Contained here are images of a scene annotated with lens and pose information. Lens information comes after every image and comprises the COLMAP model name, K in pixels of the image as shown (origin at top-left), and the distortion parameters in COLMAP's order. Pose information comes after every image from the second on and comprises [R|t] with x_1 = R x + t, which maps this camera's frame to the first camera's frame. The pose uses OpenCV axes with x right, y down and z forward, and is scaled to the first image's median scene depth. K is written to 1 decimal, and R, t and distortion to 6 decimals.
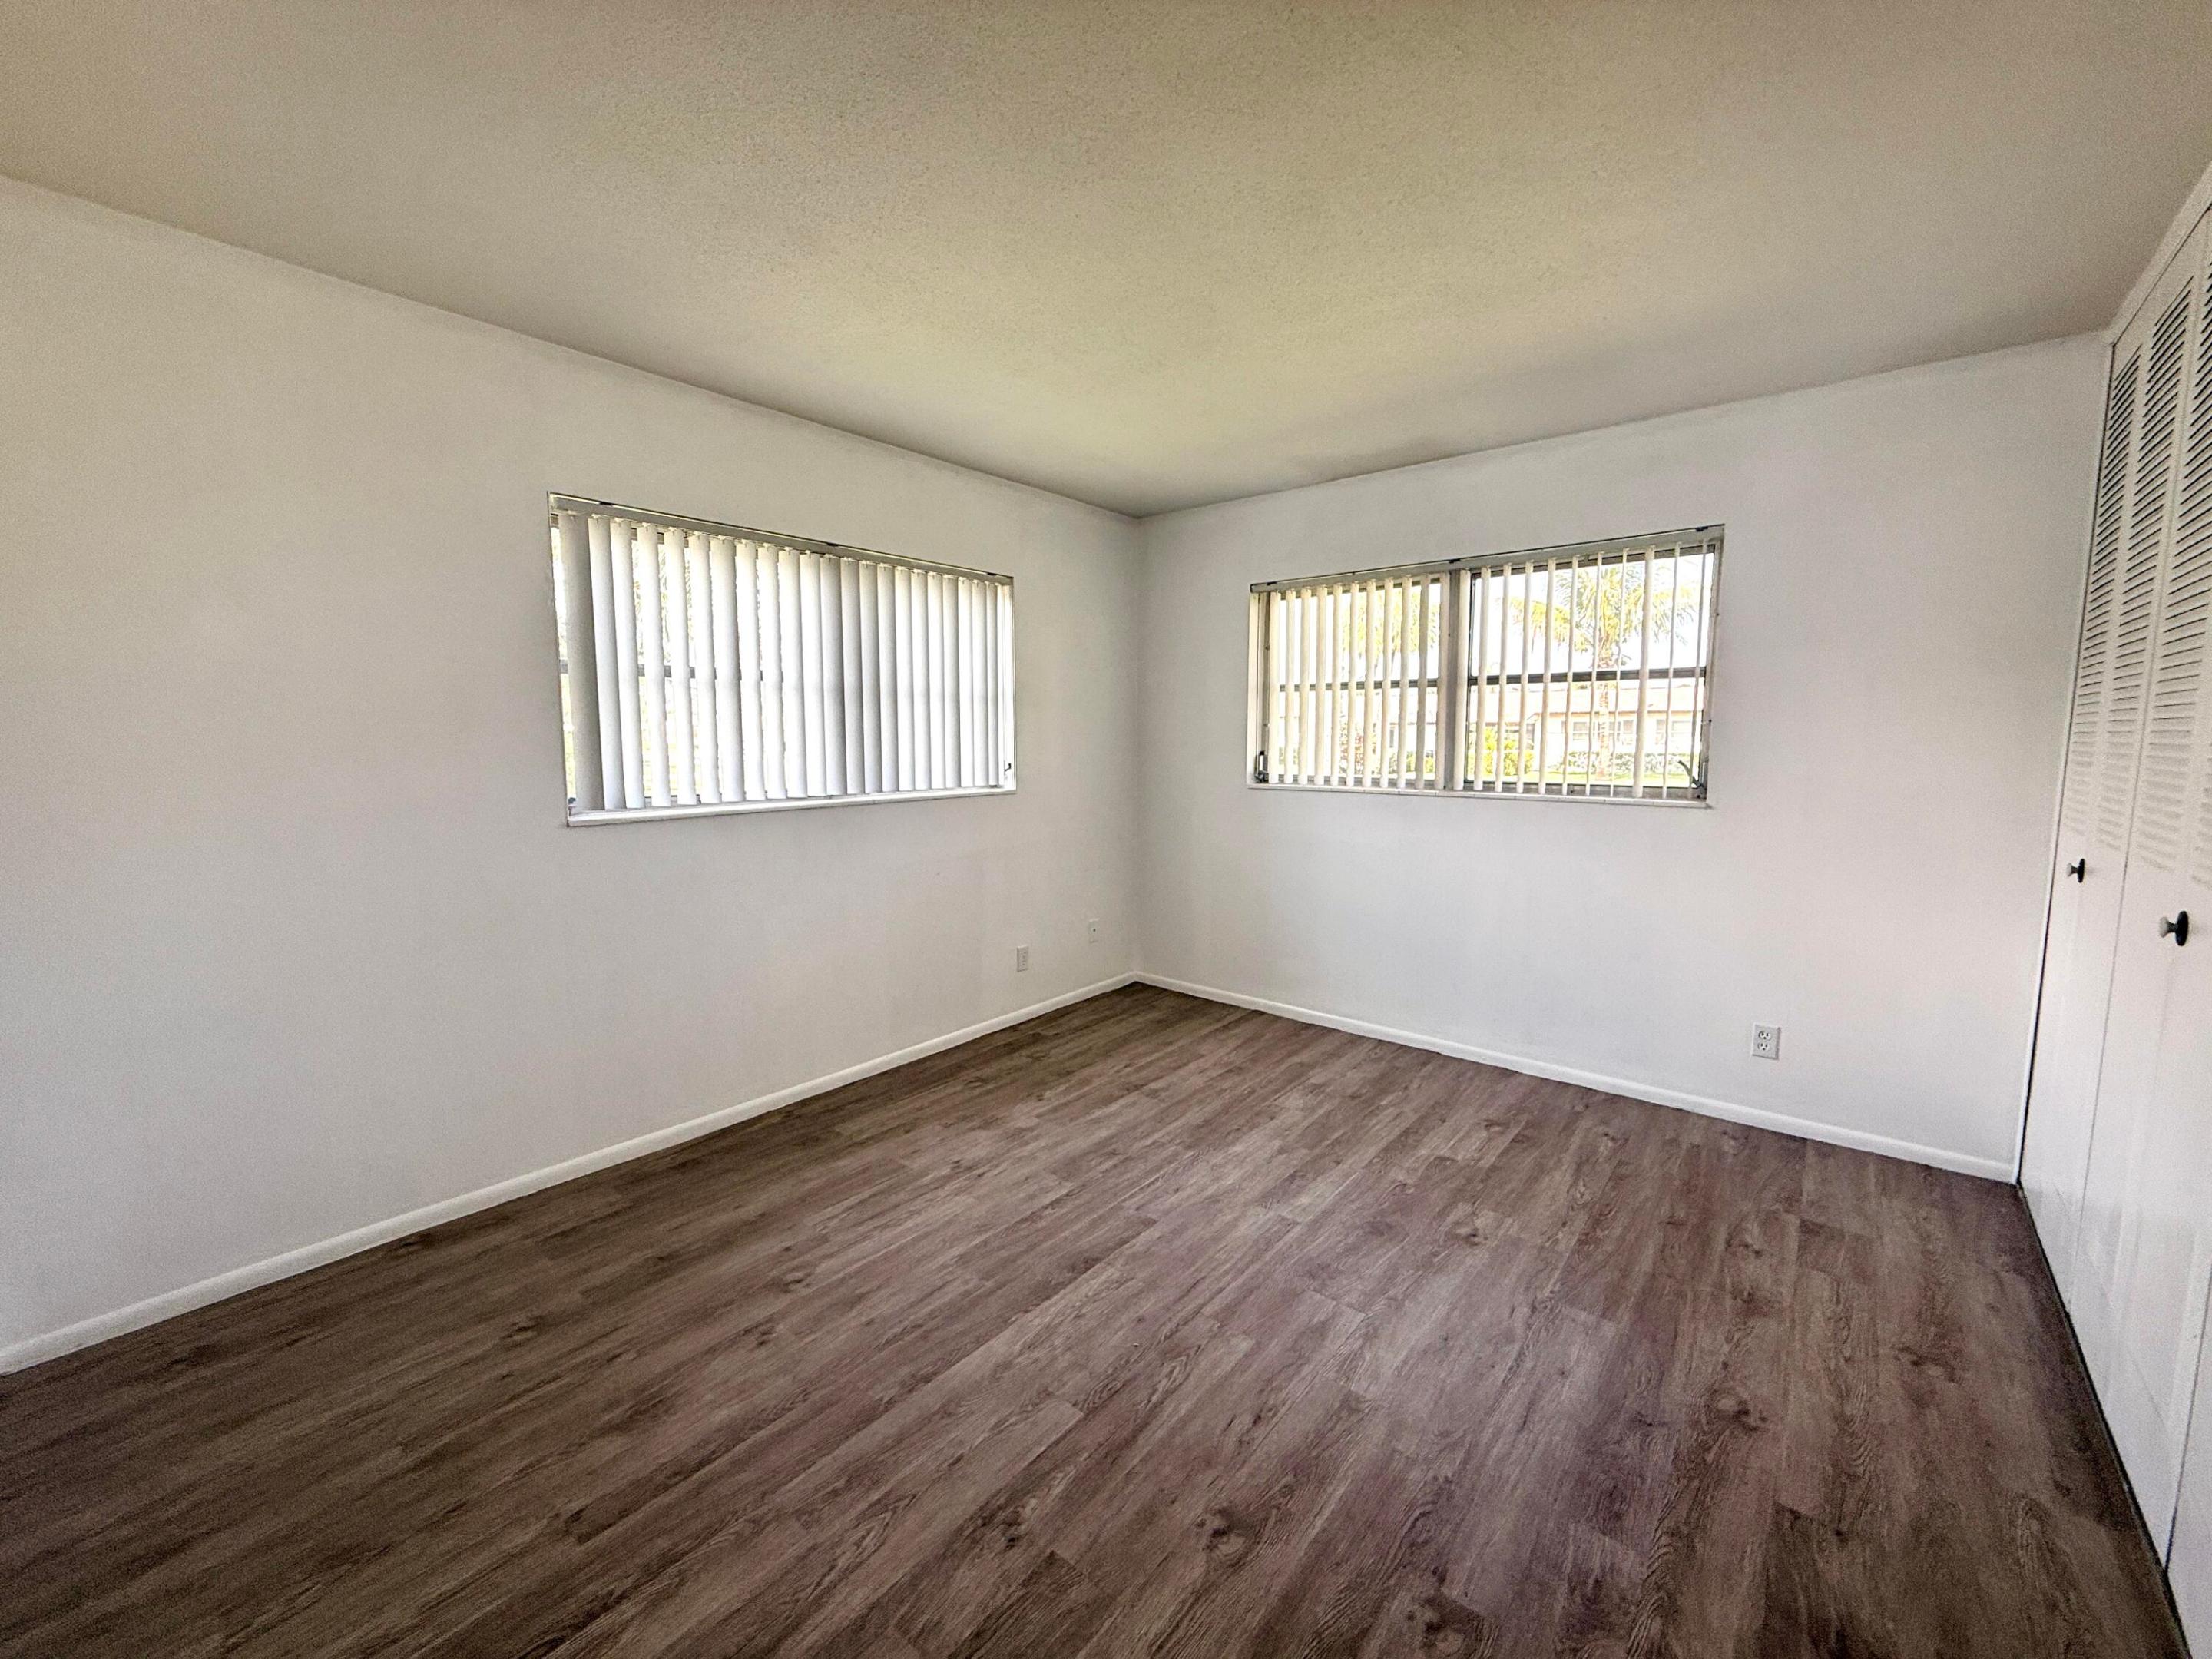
lens RADIAL K [[878.4, 0, 1103.5], [0, 878.4, 828.4], [0, 0, 1]] dist [-0.000885, 0.000075]
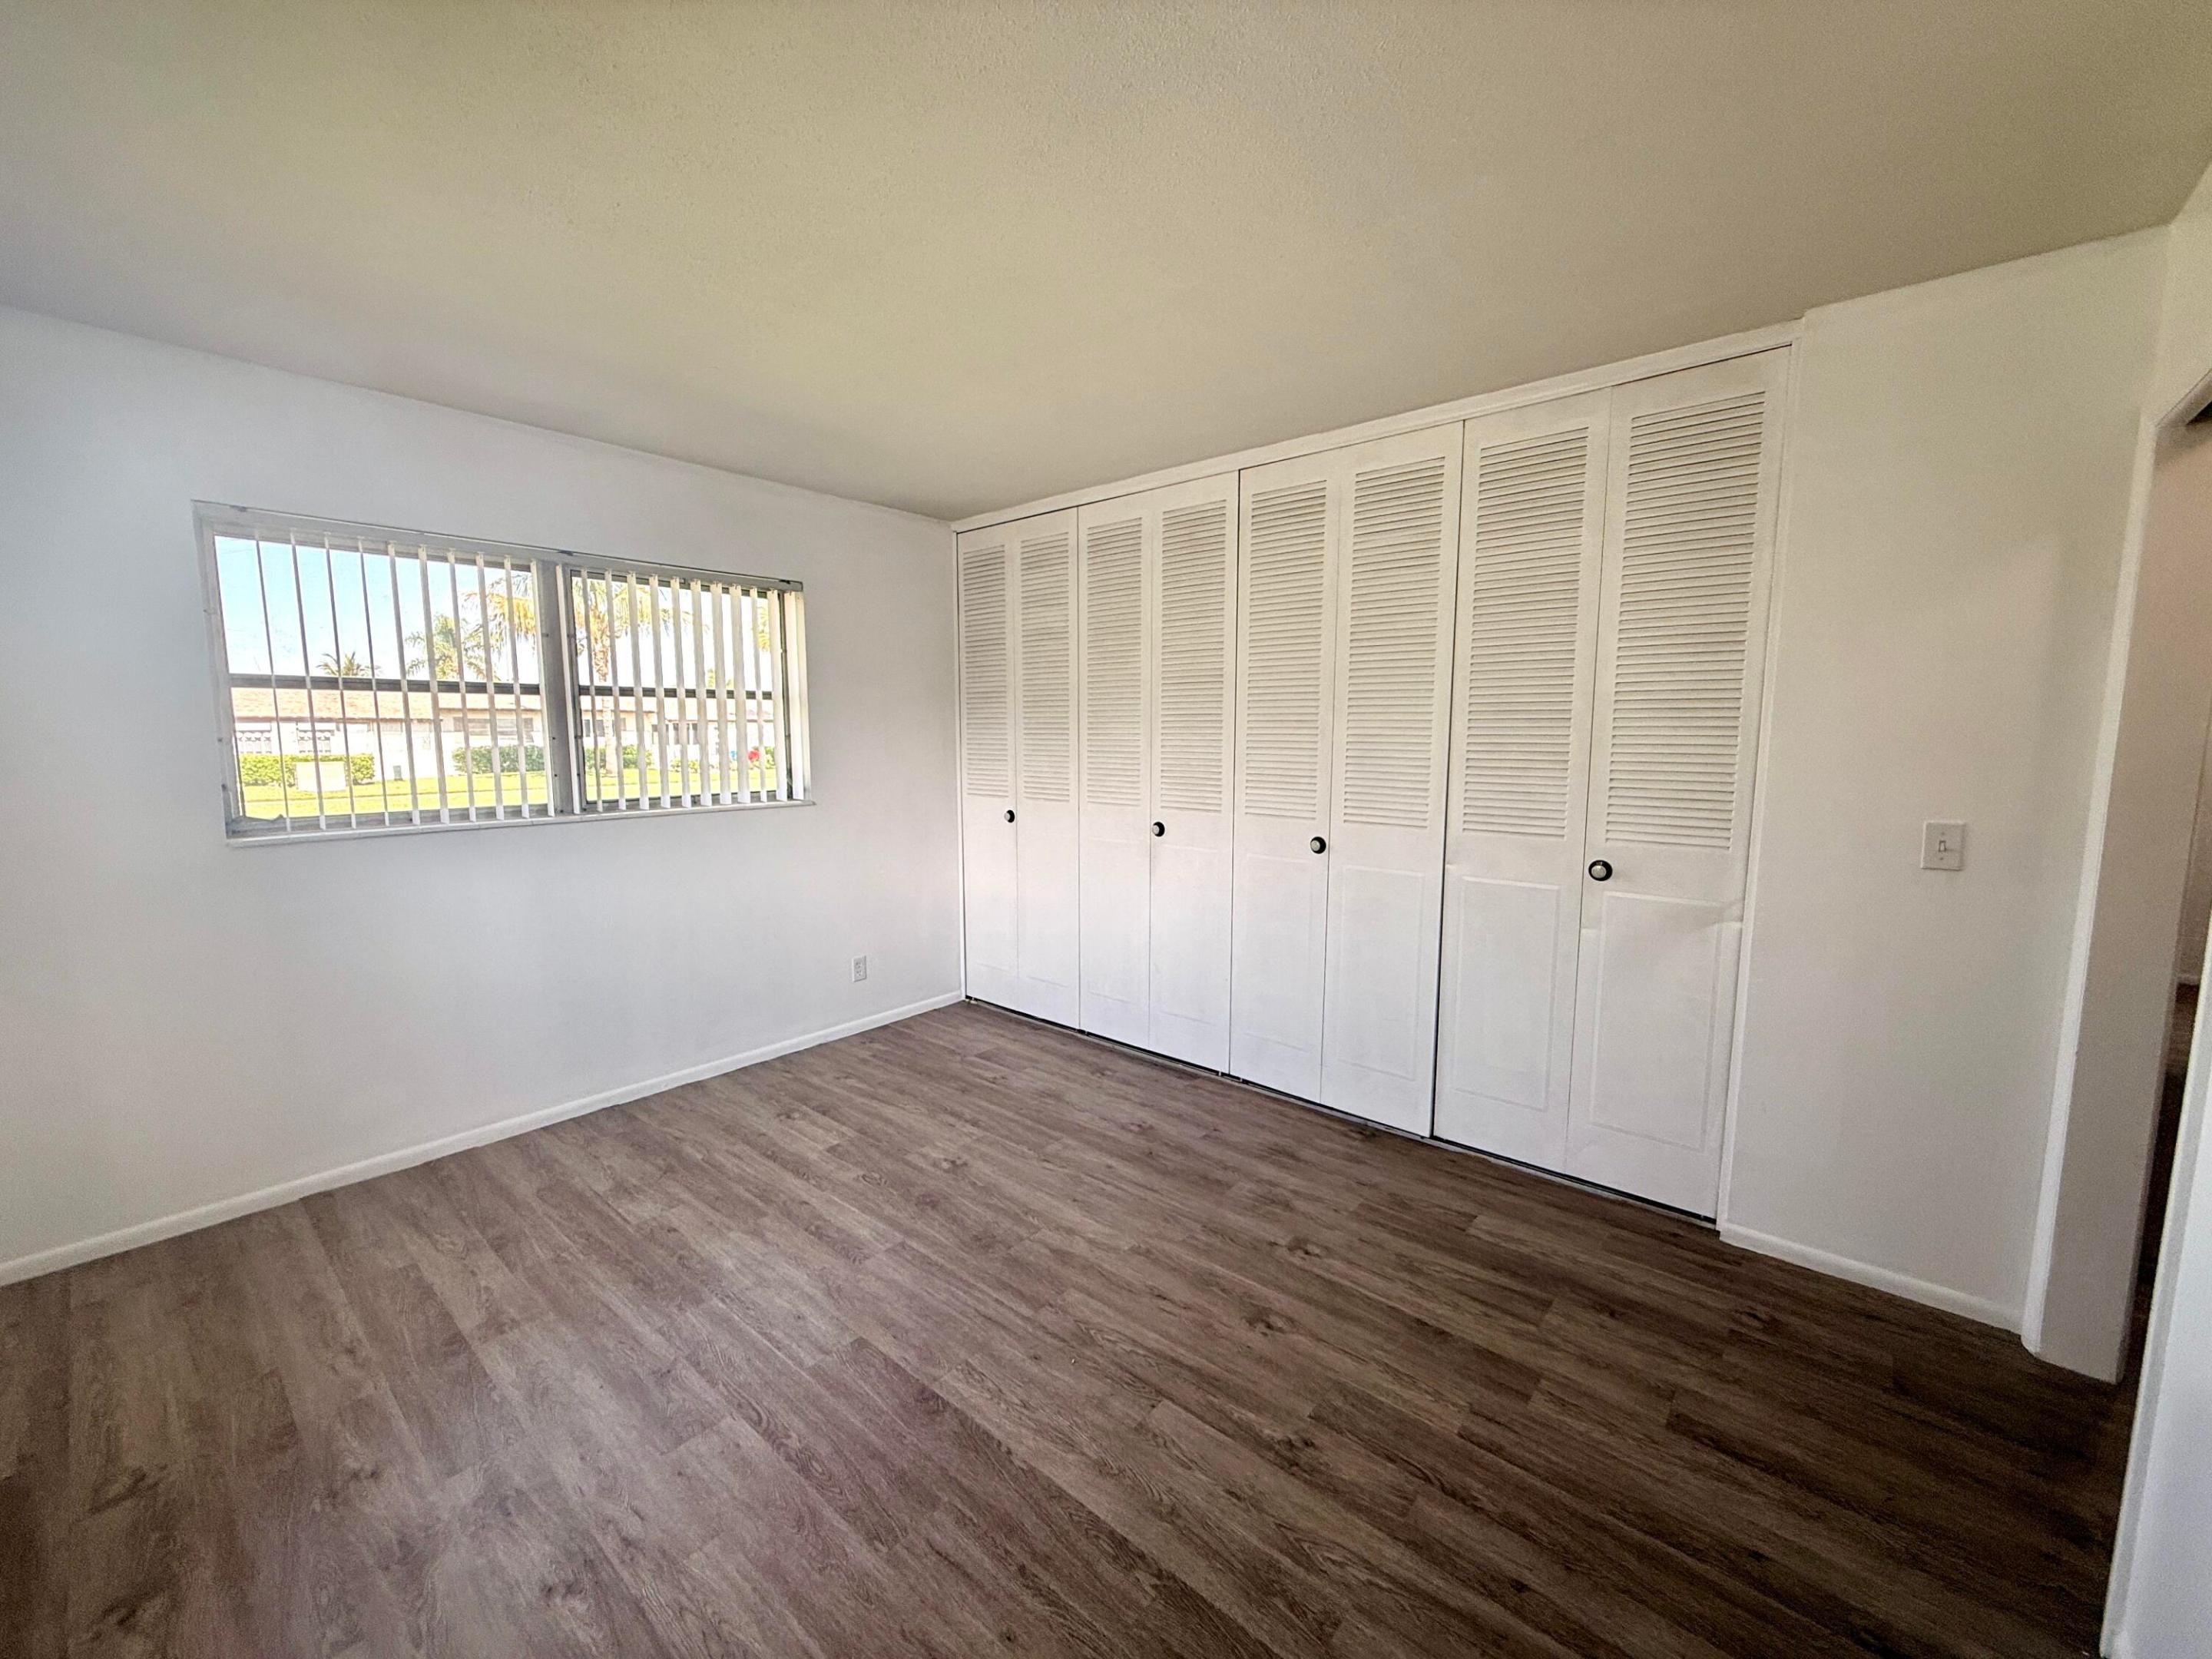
lens RADIAL K [[878.4, 0, 1102.6], [0, 878.4, 829.4], [0, 0, 1]] dist [-0.000885, 0.000075]
pose [[0.014303, -0.113565, 0.993428, -0.646462], [0.106702, 0.988029, 0.111411, -0.095494], [-0.994188, 0.104407, 0.026249, 0.623747]]
